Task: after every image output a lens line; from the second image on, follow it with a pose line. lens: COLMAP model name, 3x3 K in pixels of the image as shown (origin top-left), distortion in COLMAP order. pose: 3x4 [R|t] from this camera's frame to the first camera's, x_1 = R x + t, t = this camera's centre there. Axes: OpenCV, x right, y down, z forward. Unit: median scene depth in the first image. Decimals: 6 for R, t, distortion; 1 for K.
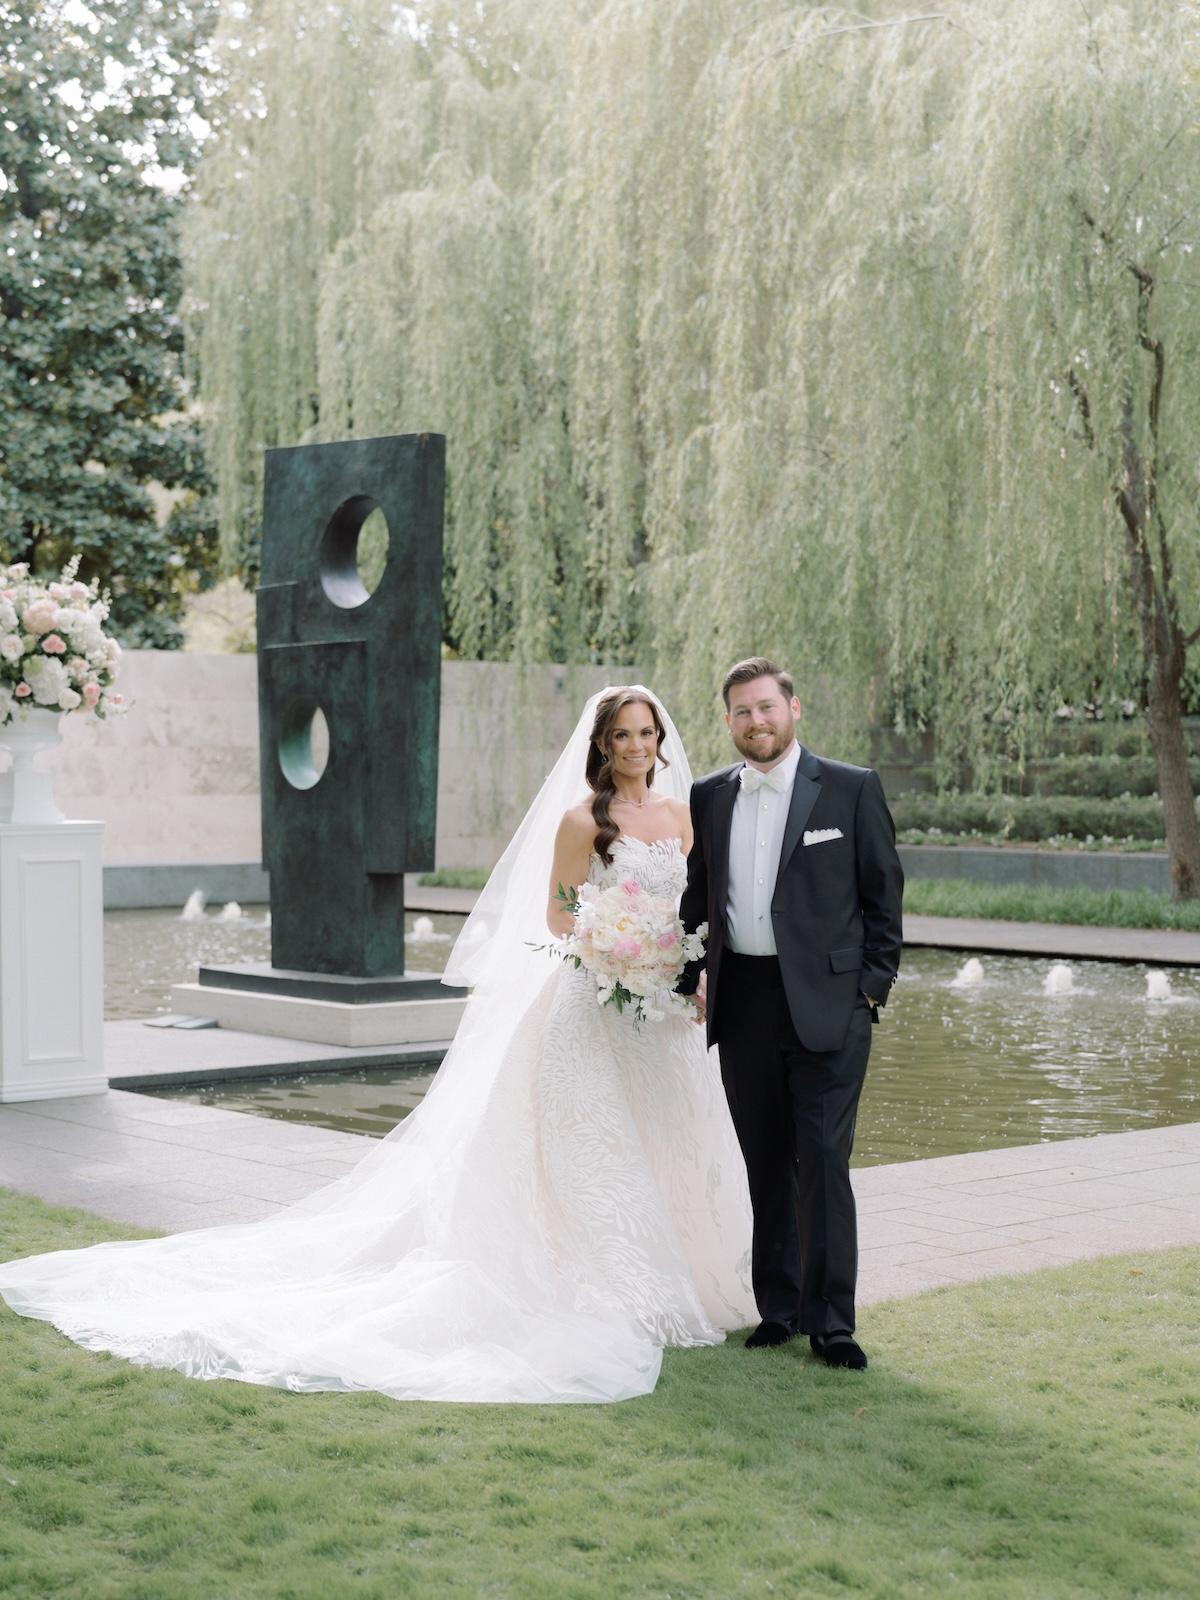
lens RADIAL K [[2437.1, 0, 600.0], [0, 2437.1, 800.0], [0, 0, 1]] dist [-0.031669, -0.014104]
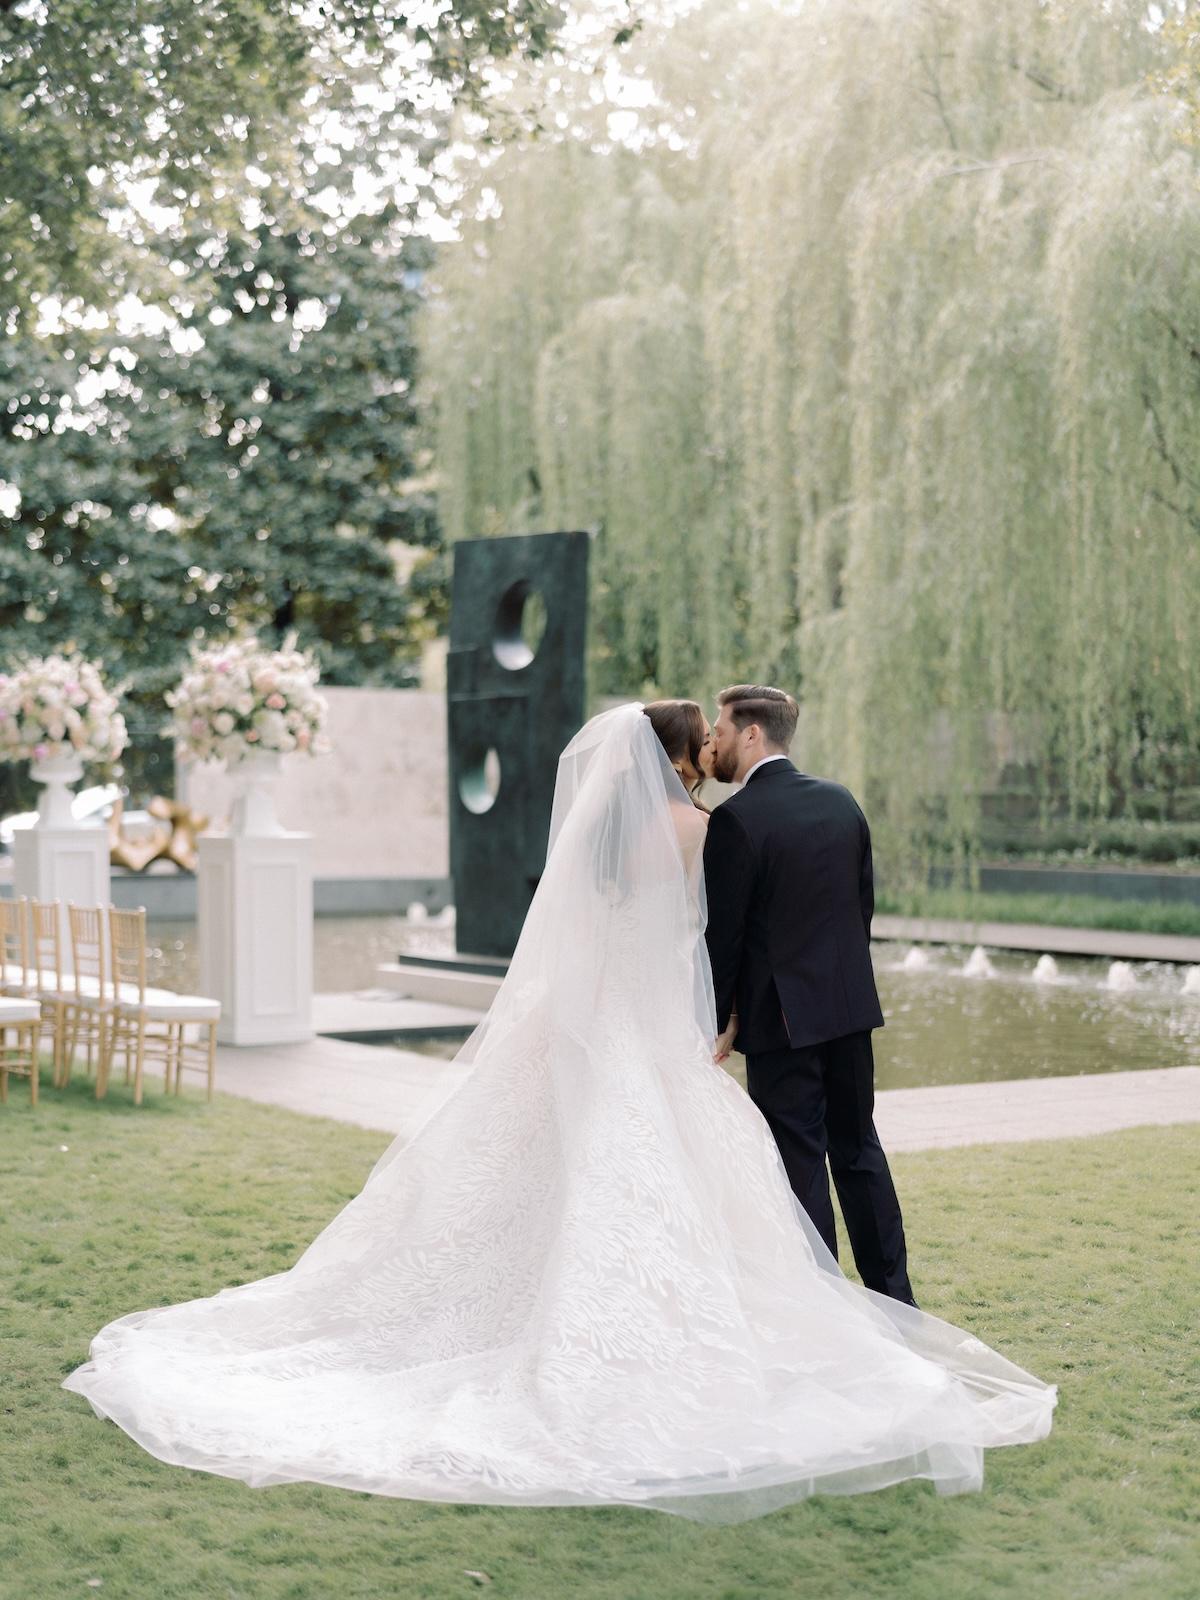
lens RADIAL K [[2437.1, 0, 600.0], [0, 2437.1, 800.0], [0, 0, 1]] dist [-0.031669, -0.014104]
pose [[0.993559, 0.006694, -0.113115, 0.058162], [-0.007903, 0.999916, -0.010243, 0.001292], [0.113037, 0.011071, 0.993529, -0.171863]]
